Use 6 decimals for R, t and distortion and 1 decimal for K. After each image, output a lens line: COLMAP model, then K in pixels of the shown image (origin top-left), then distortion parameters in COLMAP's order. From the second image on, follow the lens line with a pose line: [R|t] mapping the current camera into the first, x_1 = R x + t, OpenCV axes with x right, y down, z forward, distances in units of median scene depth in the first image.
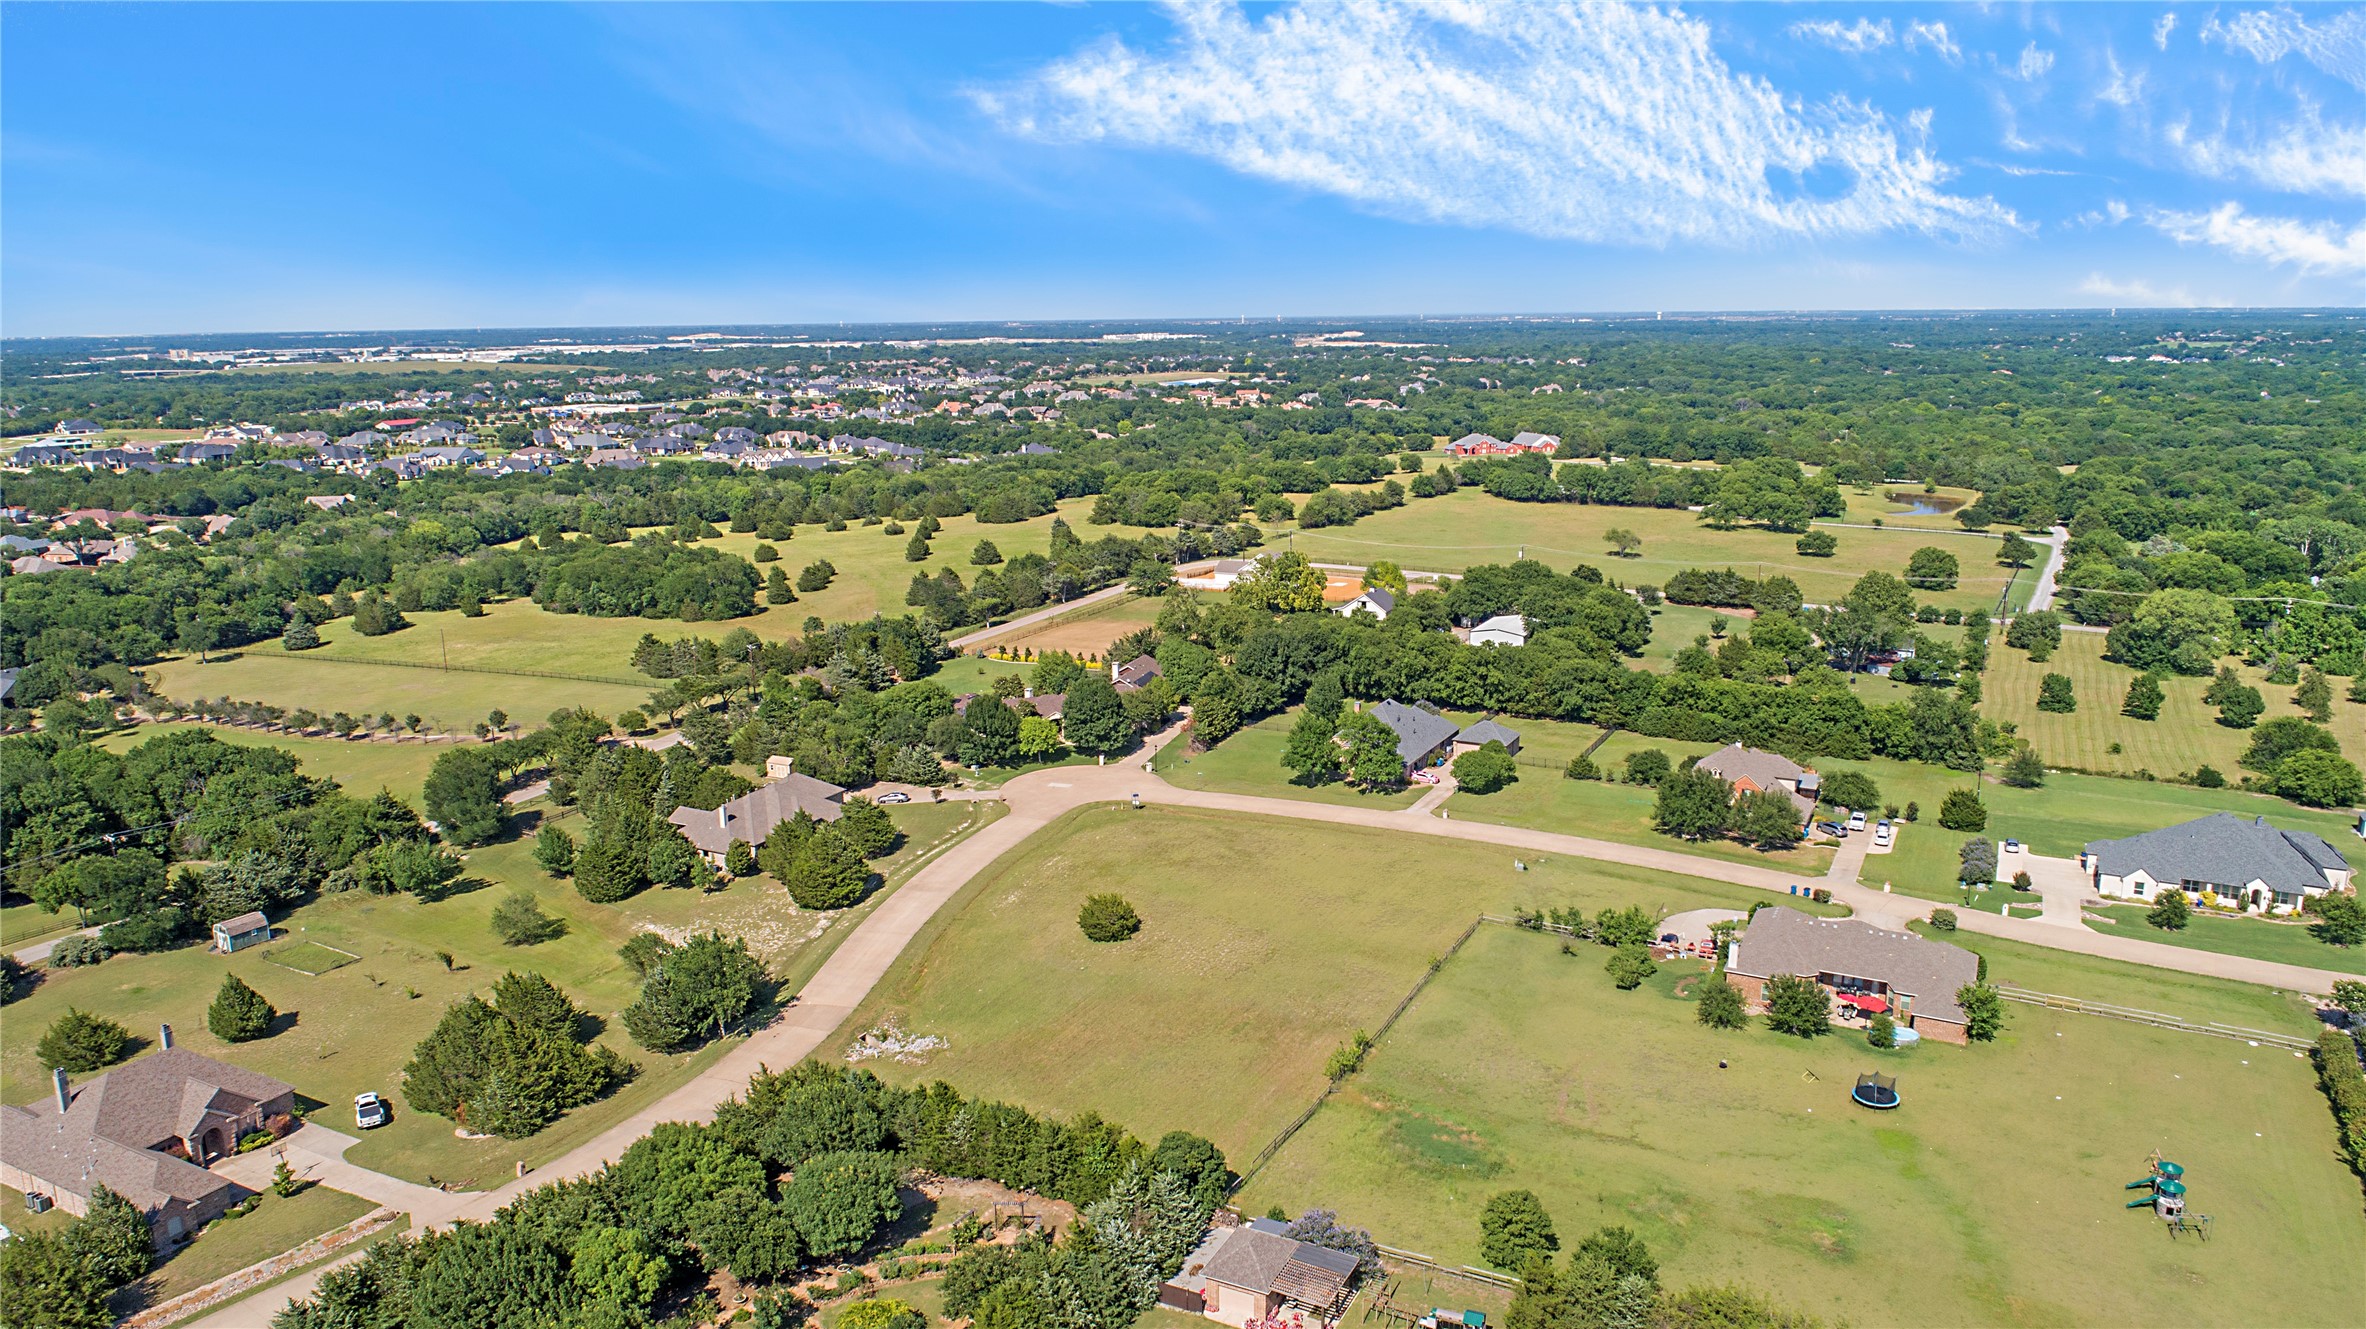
lens RADIAL K [[1581.1, 0, 1186.8], [0, 1581.1, 650.0], [0, 0, 1]] dist [-0.023307, 0.009269]
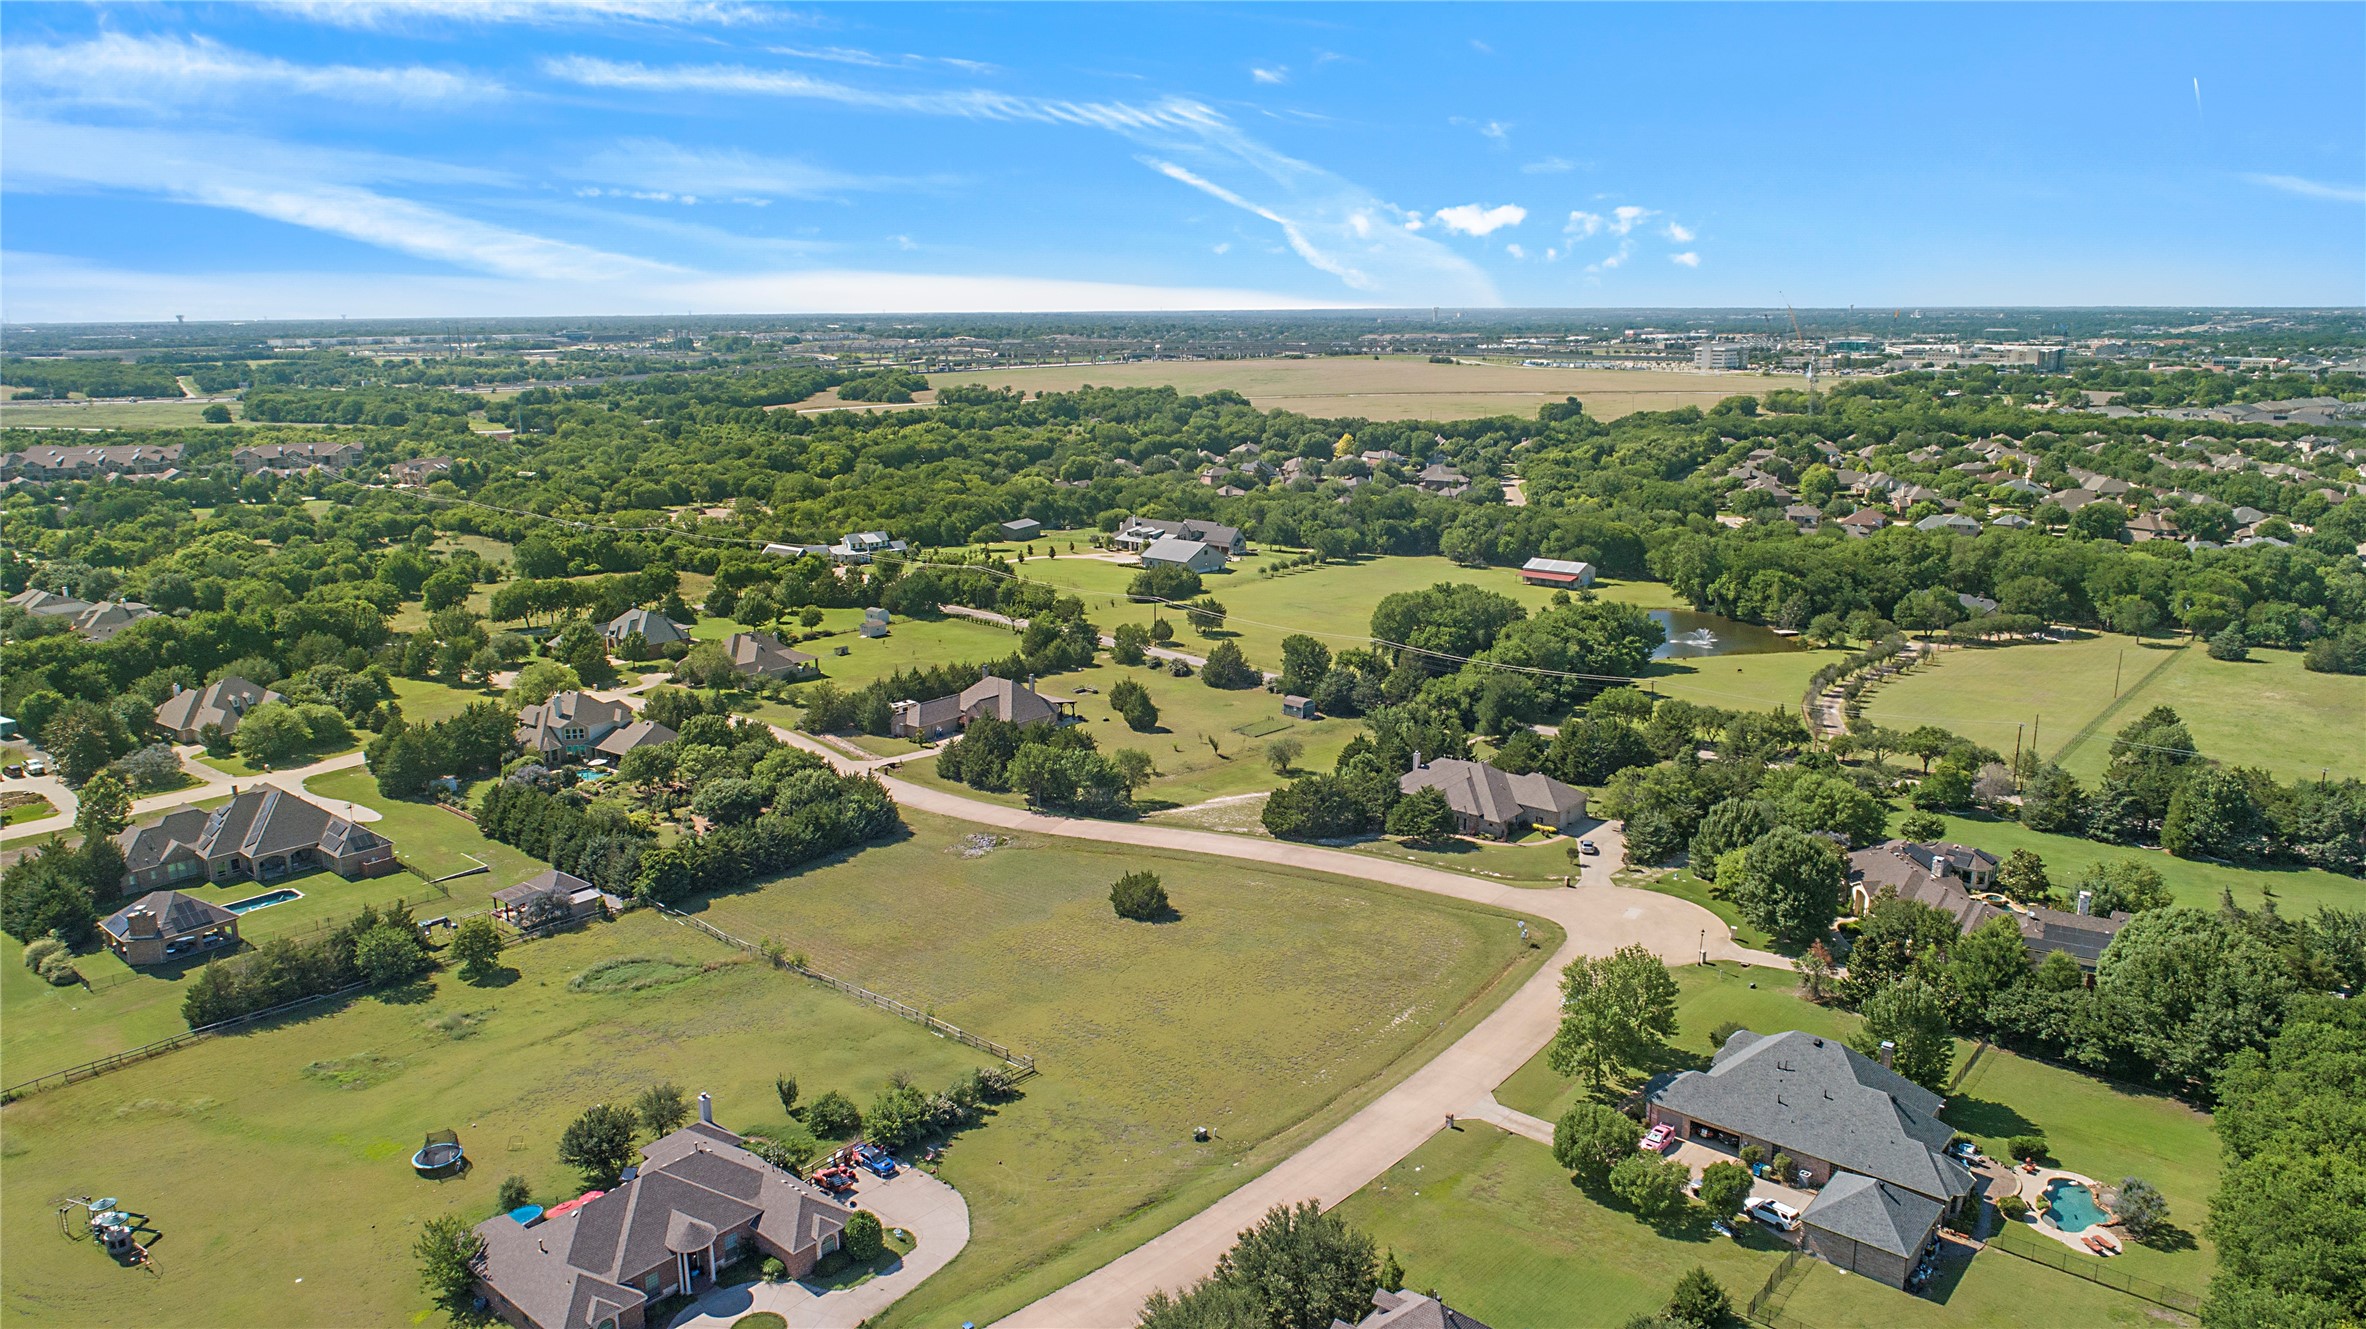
lens RADIAL K [[1581.1, 0, 1186.8], [0, 1581.1, 650.0], [0, 0, 1]] dist [-0.023307, 0.009269]
pose [[-0.212964, 0.222811, -0.951316, 0.598958], [-0.195389, 0.944272, 0.264902, -0.177701], [0.957324, 0.242292, -0.157561, 0.764529]]
